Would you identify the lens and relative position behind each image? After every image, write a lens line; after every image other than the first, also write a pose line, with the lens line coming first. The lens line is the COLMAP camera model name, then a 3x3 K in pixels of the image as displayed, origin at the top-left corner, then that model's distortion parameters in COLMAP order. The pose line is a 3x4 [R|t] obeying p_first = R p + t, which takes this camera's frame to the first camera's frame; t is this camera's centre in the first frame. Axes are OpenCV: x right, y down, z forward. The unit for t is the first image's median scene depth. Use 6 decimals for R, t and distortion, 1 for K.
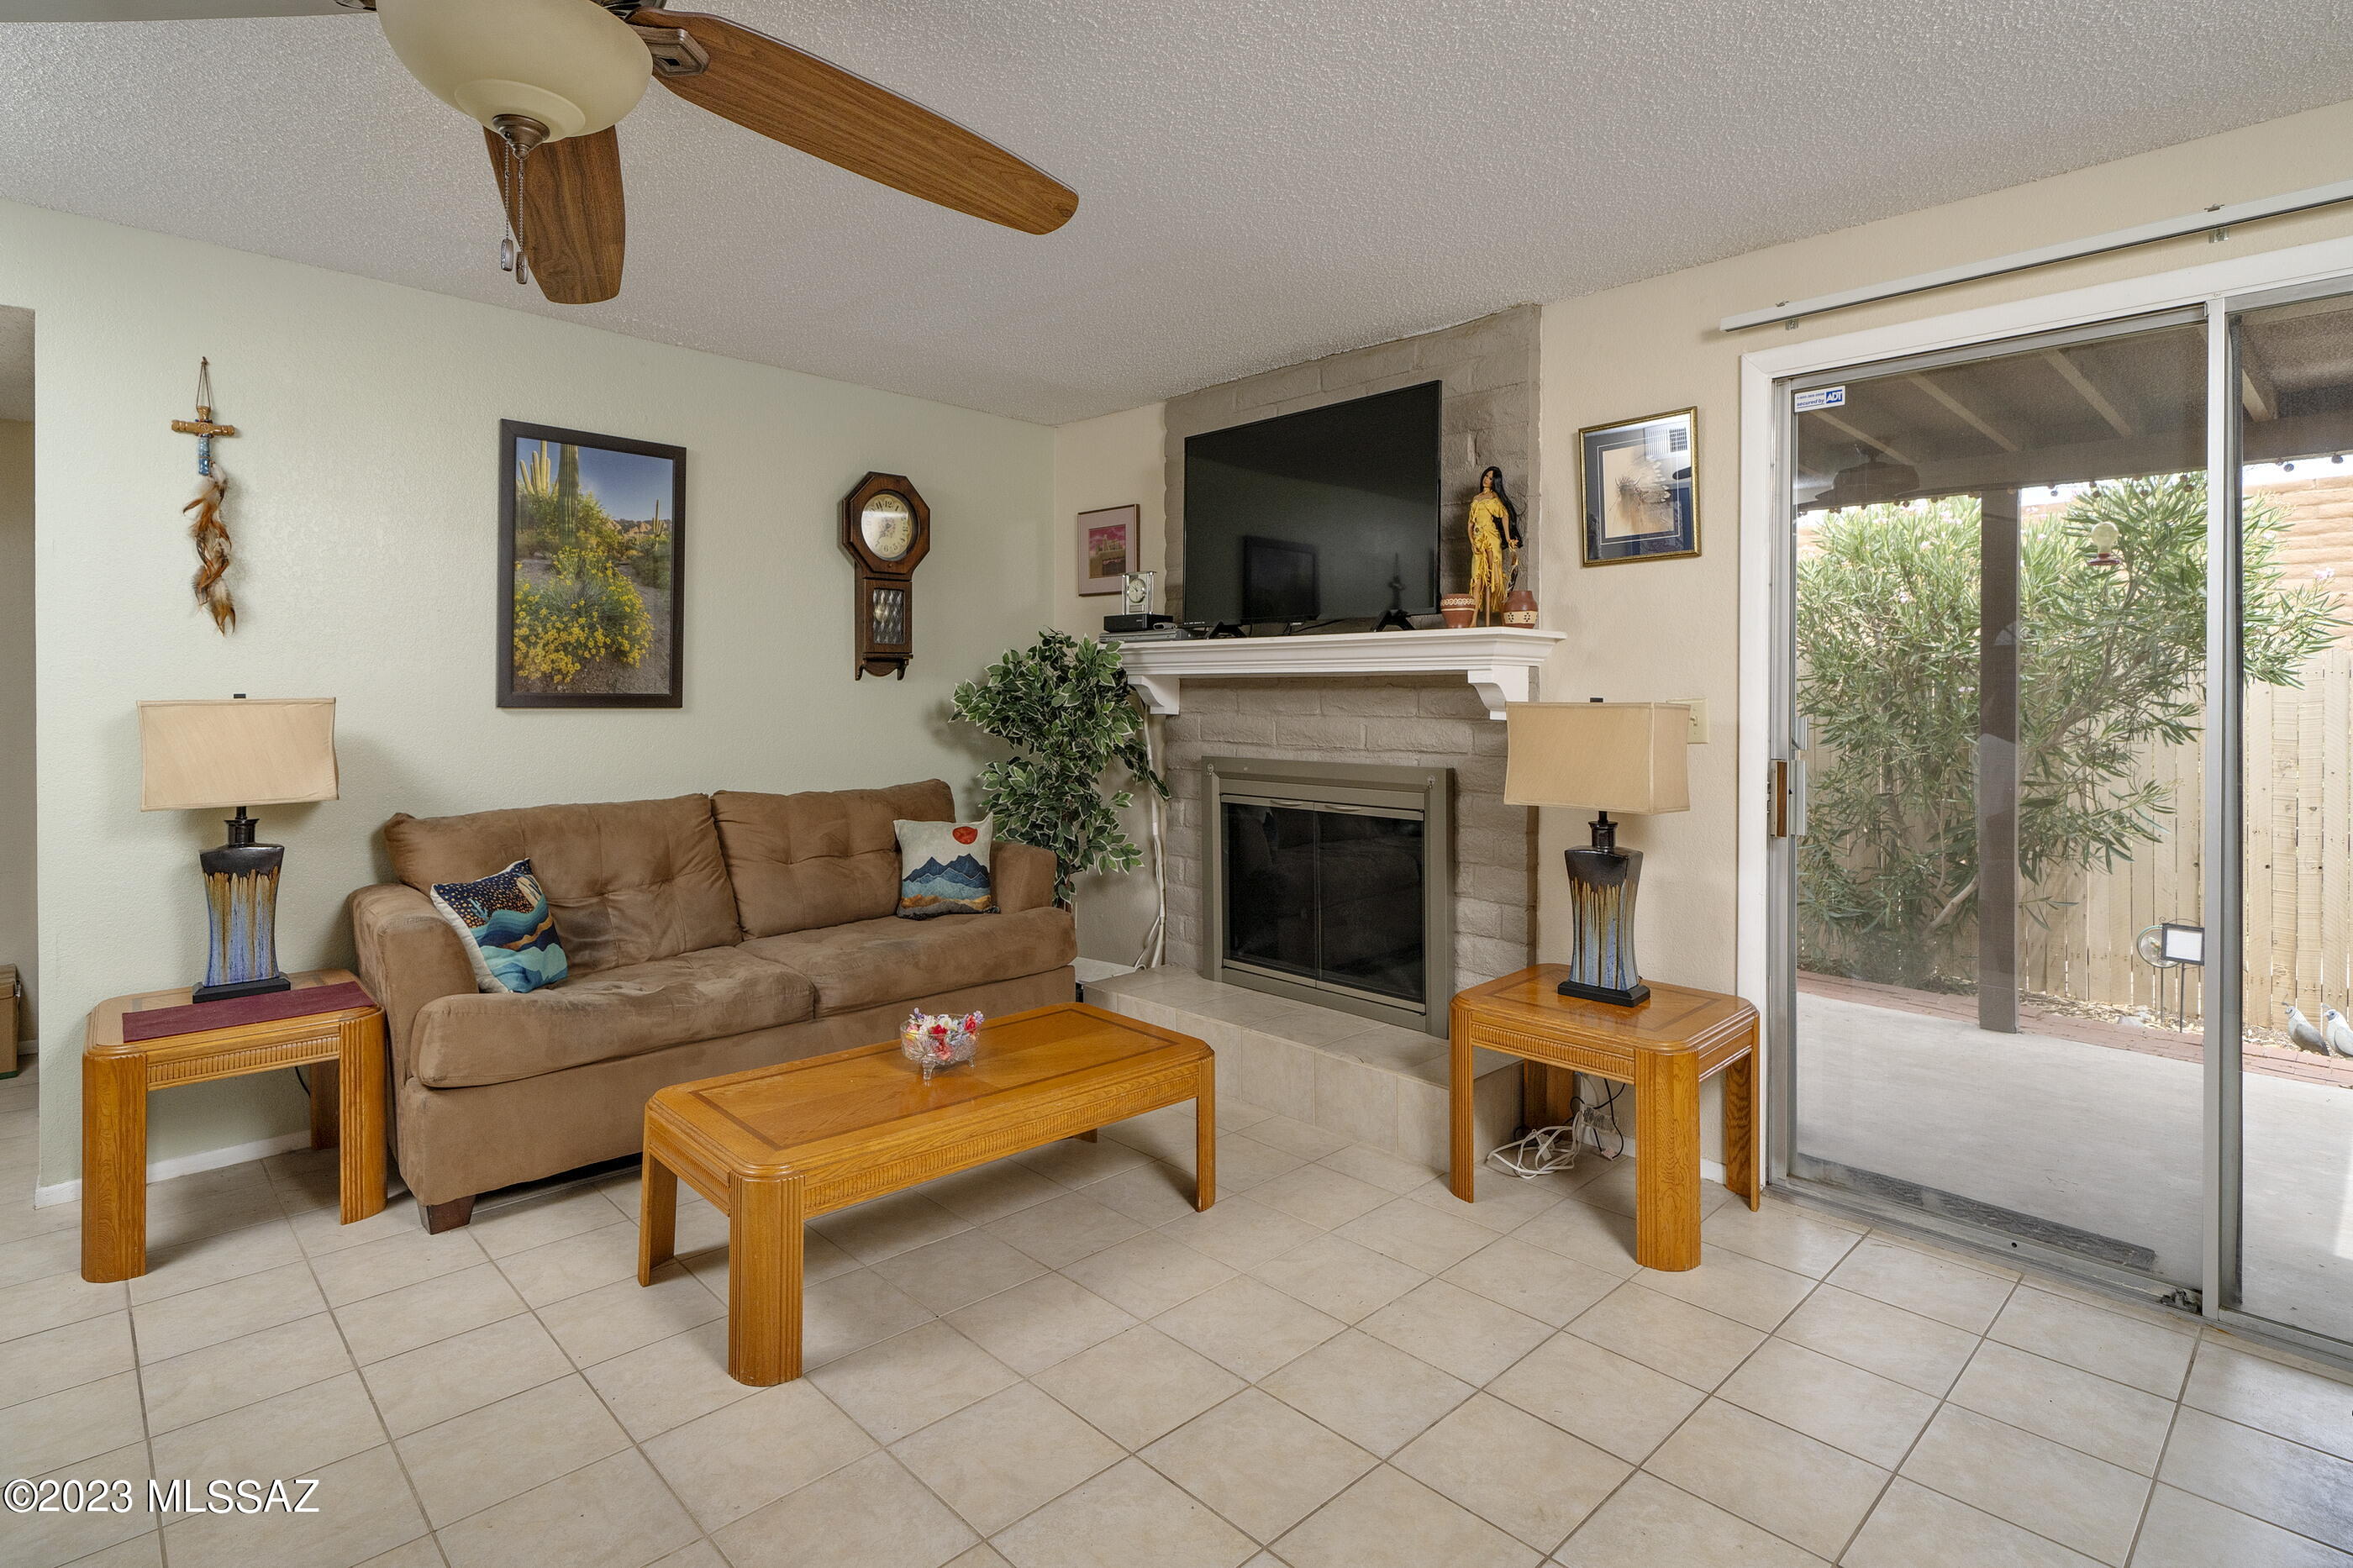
lens RADIAL K [[1184.2, 0, 1185.6], [0, 1184.2, 746.2], [0, 0, 1]] dist [-0.000654, -0.031142]
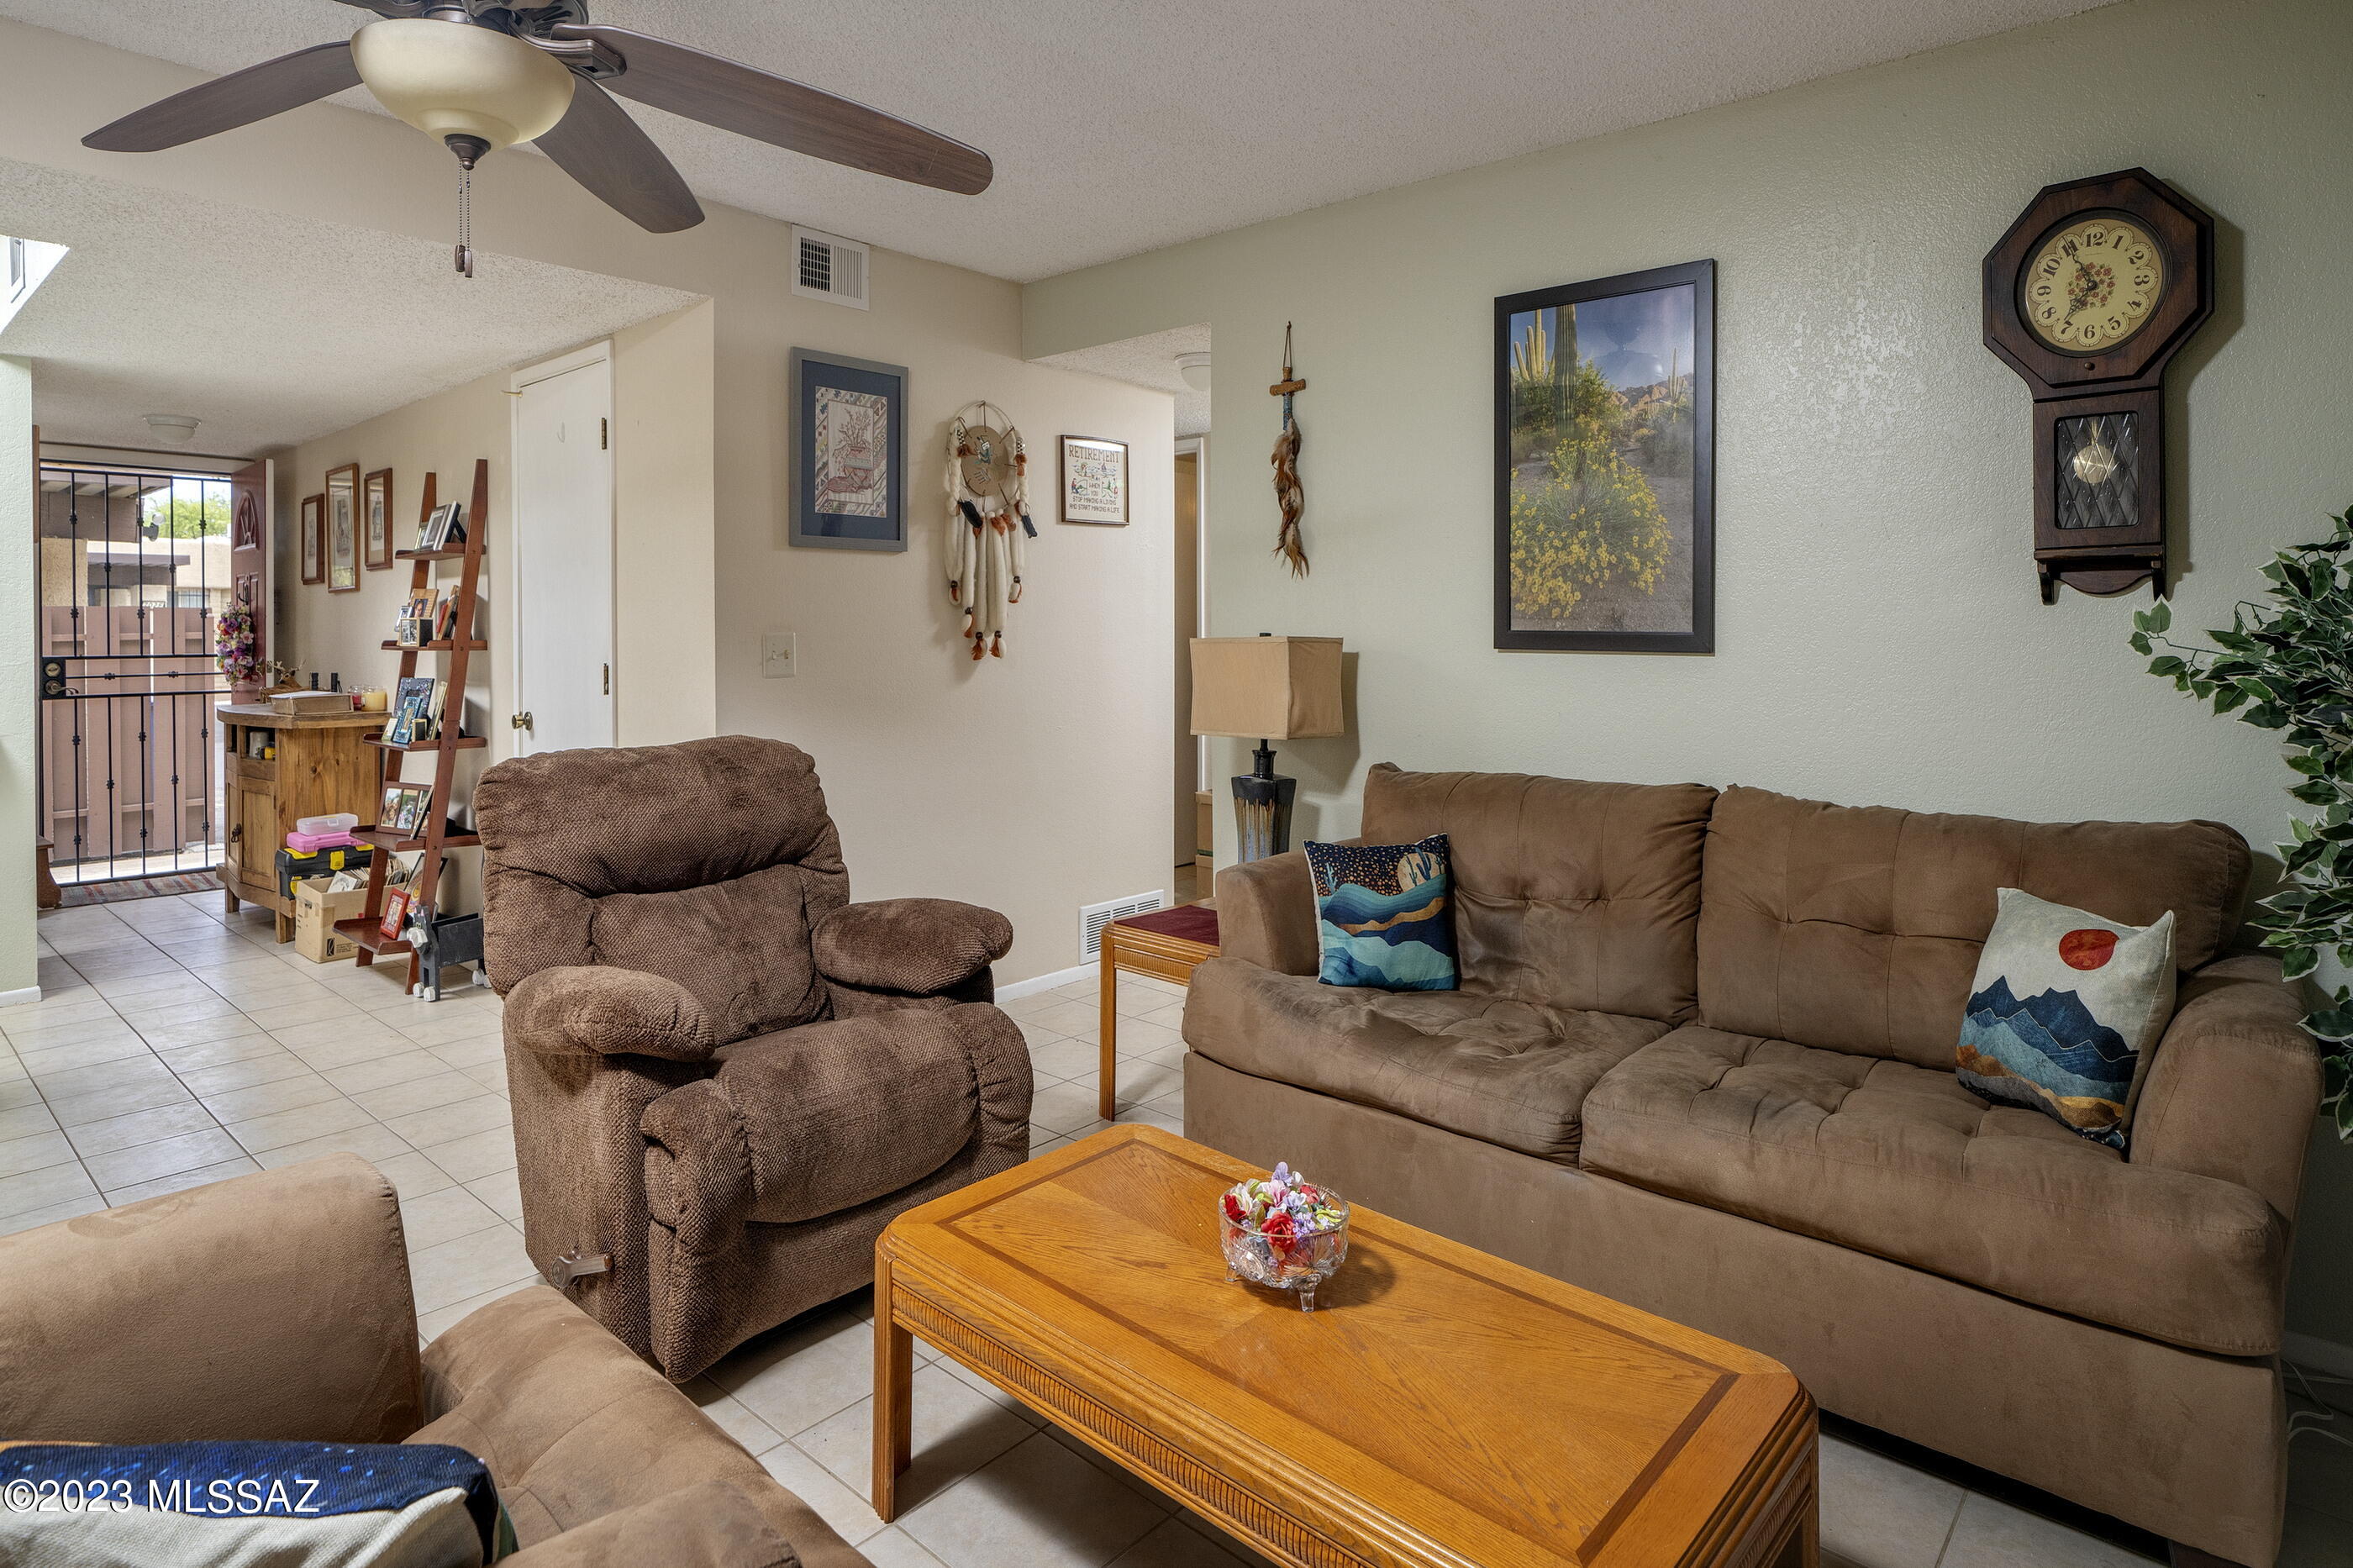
lens RADIAL K [[1254.4, 0, 1179.6], [0, 1254.4, 701.9], [0, 0, 1]] dist [-0.059796, 0.024460]
pose [[0.065349, 0.048465, -0.996685, 0.270453], [-0.044628, 0.997962, 0.045601, -0.025139], [0.996864, 0.041500, 0.067378, 0.703953]]
